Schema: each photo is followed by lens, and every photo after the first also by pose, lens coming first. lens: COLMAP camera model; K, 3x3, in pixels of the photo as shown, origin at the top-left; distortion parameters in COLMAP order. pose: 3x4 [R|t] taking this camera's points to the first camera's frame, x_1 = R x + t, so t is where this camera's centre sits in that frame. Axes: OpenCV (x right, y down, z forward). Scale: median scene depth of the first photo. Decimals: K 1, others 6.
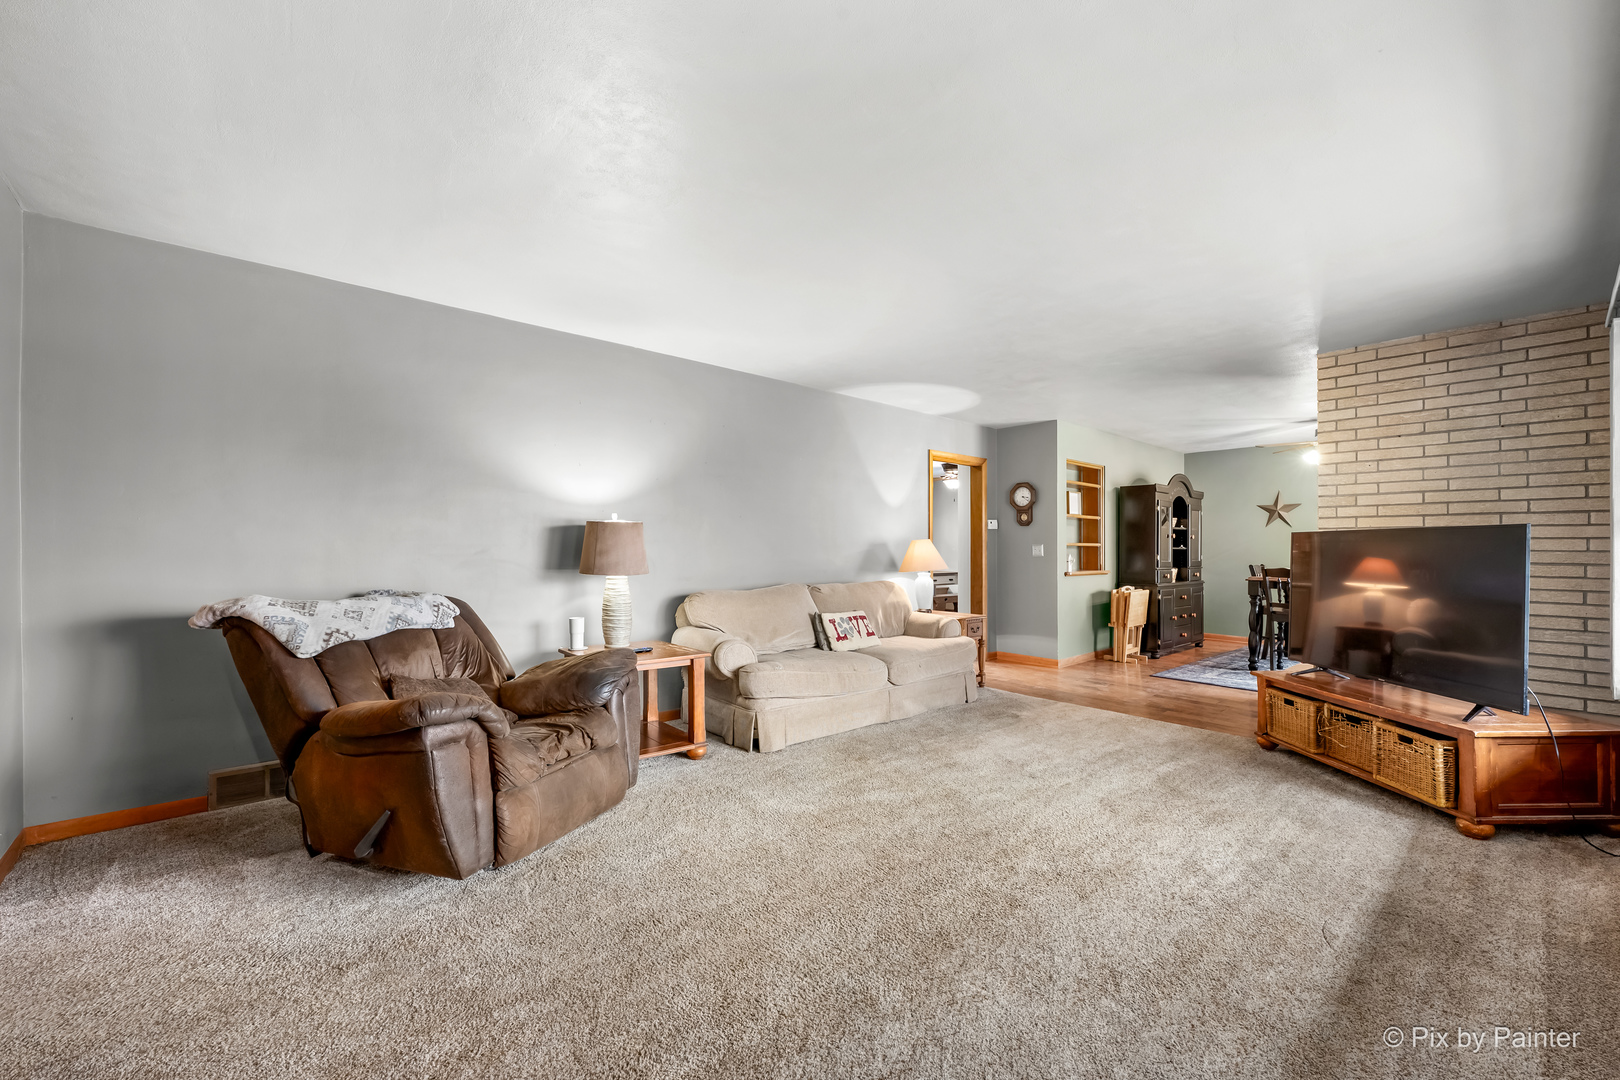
lens RADIAL K [[643.5, 0, 802.4], [0, 643.5, 548.8], [0, 0, 1]] dist [-0.000504, 0.000023]
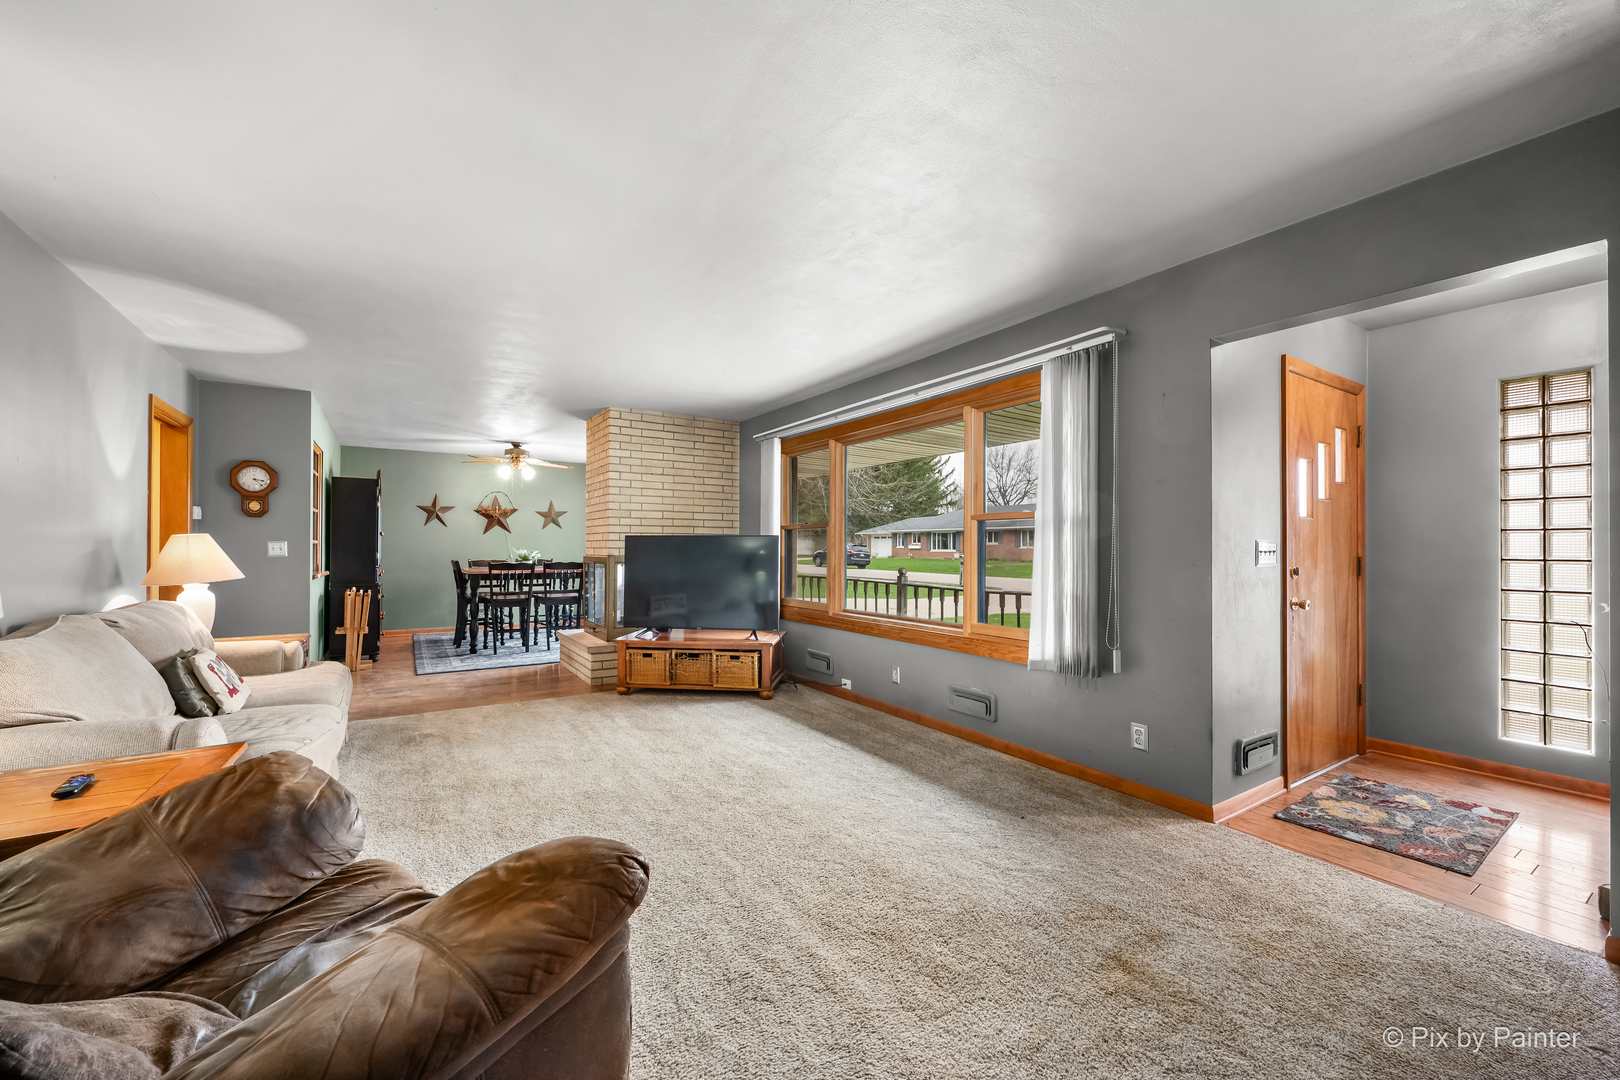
lens RADIAL K [[643.5, 0, 815.4], [0, 643.5, 542.9], [0, 0, 1]] dist [-0.000504, 0.000023]
pose [[0.141896, 0.002978, 0.989877, -0.571210], [-0.001321, 0.999995, -0.002820, -0.006257], [-0.989881, -0.000908, 0.141899, 0.409445]]
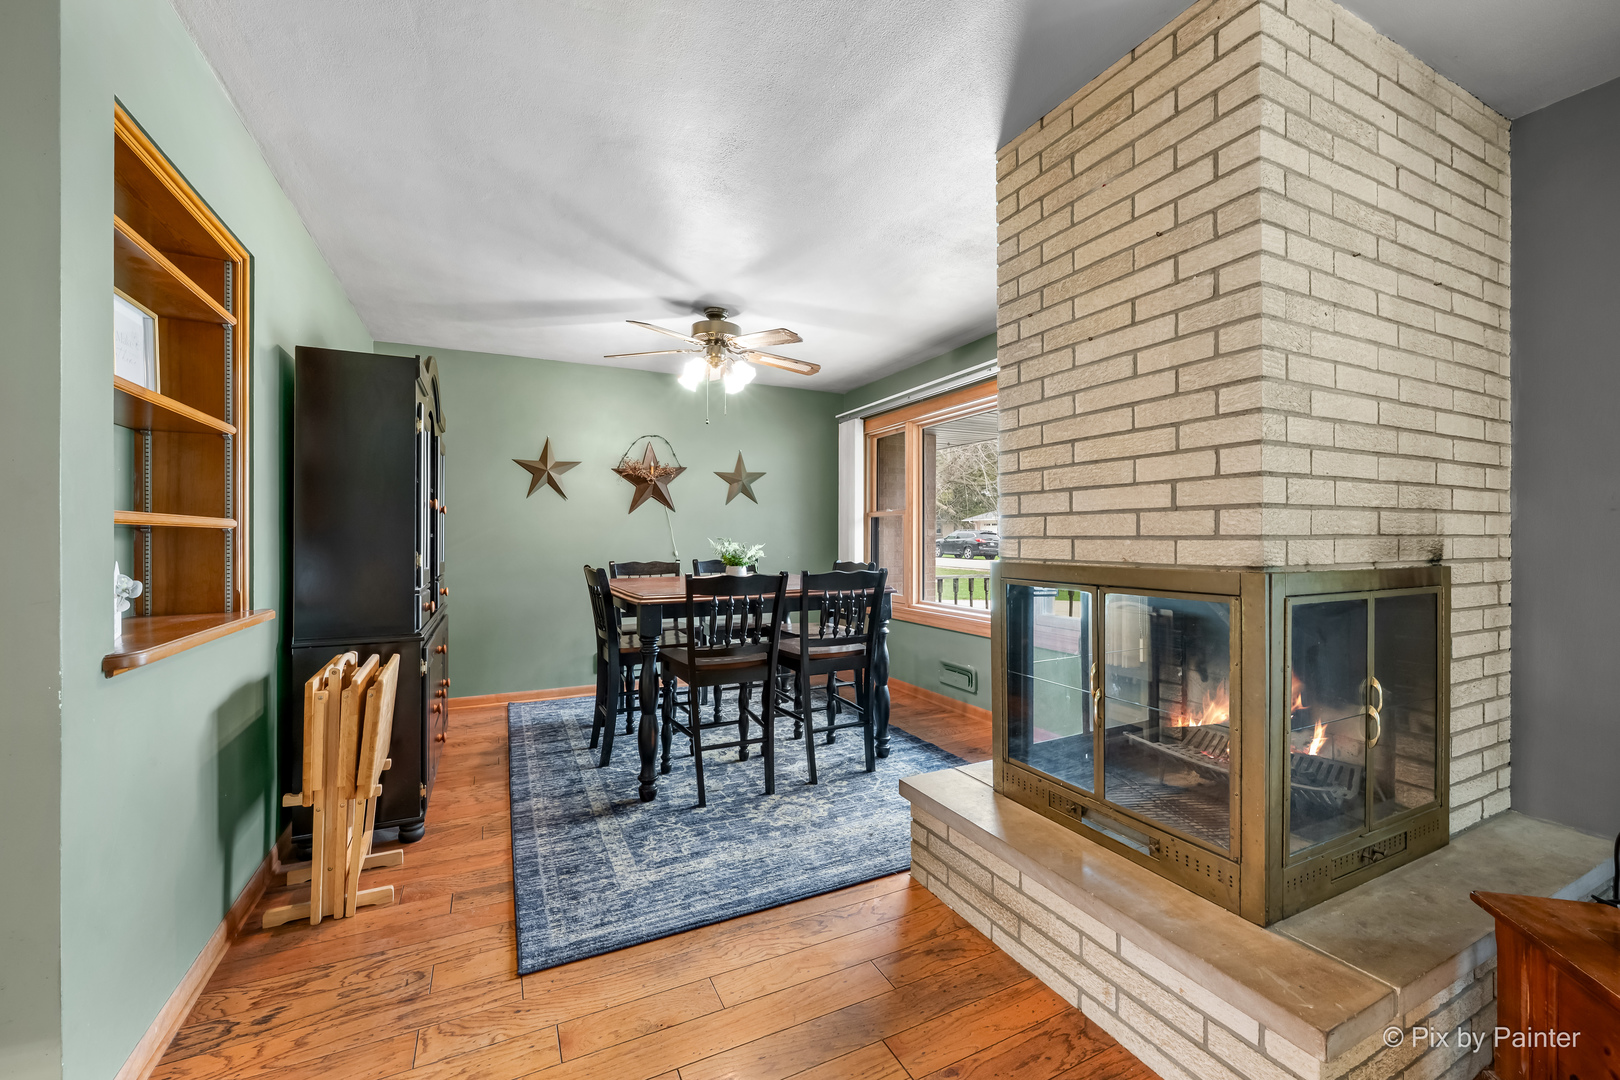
lens RADIAL K [[643.5, 0, 802.4], [0, 643.5, 533.9], [0, 0, 1]] dist [-0.000504, 0.000023]
pose [[0.266229, -0.000321, 0.963910, 0.505454], [0.007796, 0.999968, -0.001820, 0.002335], [-0.963878, 0.008000, 0.266223, 1.322140]]
